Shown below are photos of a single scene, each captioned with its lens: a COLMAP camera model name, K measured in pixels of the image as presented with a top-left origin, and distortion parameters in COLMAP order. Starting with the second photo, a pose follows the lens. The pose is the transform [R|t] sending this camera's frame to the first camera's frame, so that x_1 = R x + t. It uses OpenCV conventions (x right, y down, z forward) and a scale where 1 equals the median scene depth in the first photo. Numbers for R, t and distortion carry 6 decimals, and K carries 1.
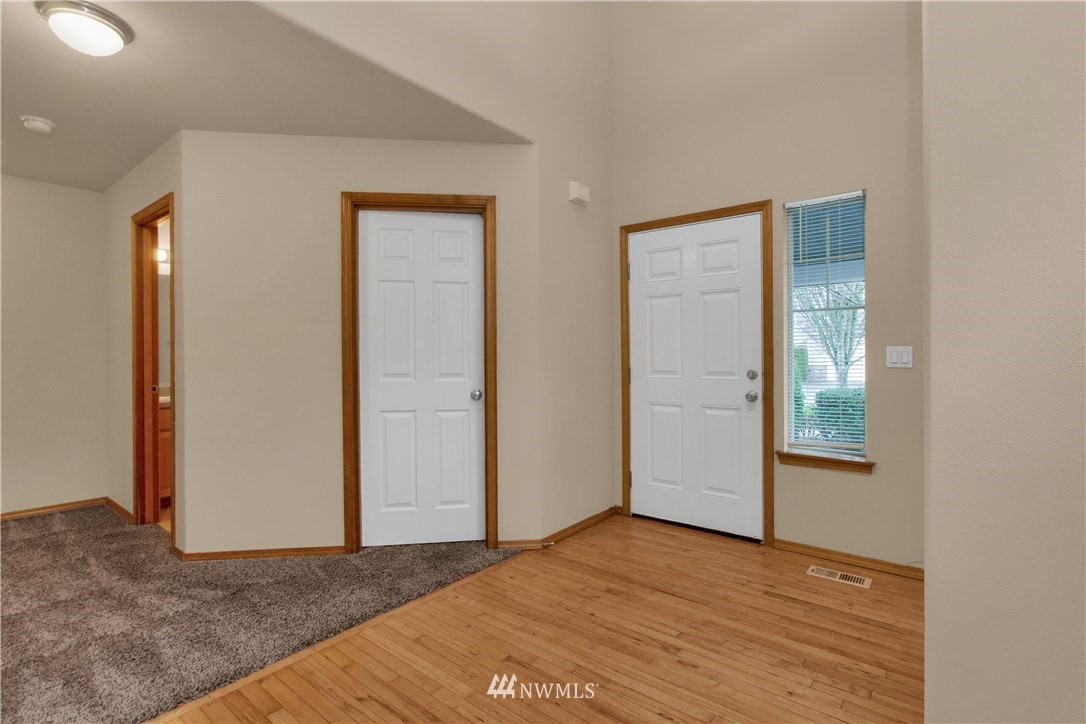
lens RADIAL K [[511.9, 0, 540.1], [0, 511.9, 365.5], [0, 0, 1]] dist [-0.010367, 0.003631]
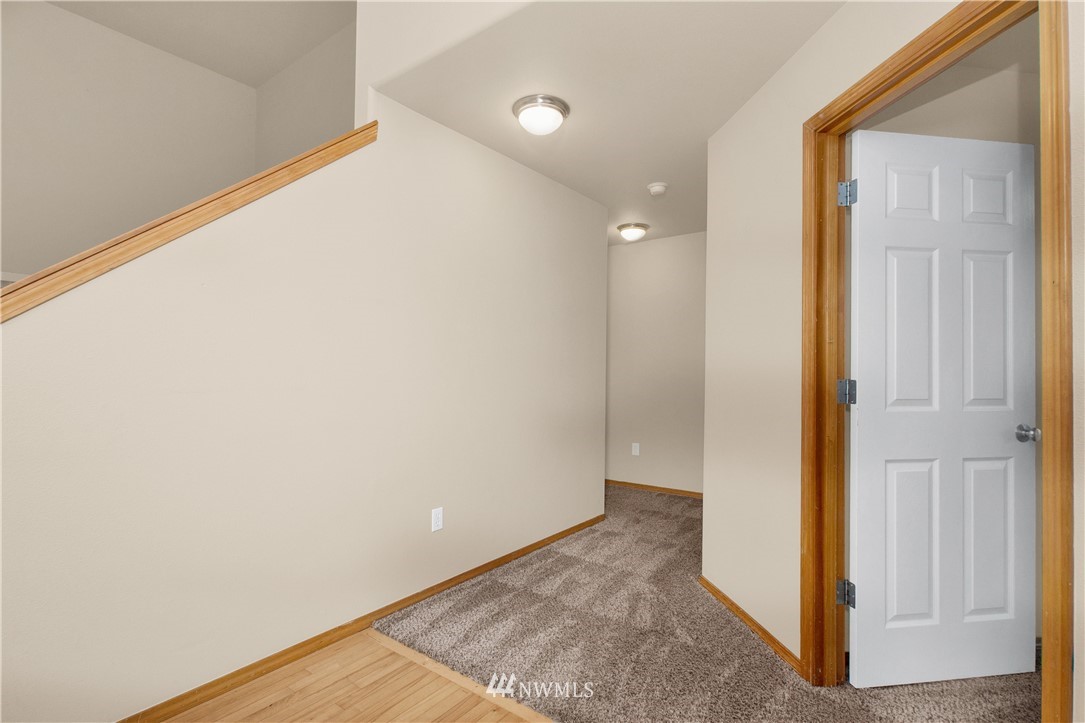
lens RADIAL K [[511.4, 0, 539.5], [0, 511.4, 365.1], [0, 0, 1]] dist [-0.010367, 0.003631]
pose [[0.019772, -0.017547, -0.999651, 0.303044], [-0.012084, 0.999769, -0.017788, -0.007579], [0.999731, 0.012431, 0.019555, 0.758238]]
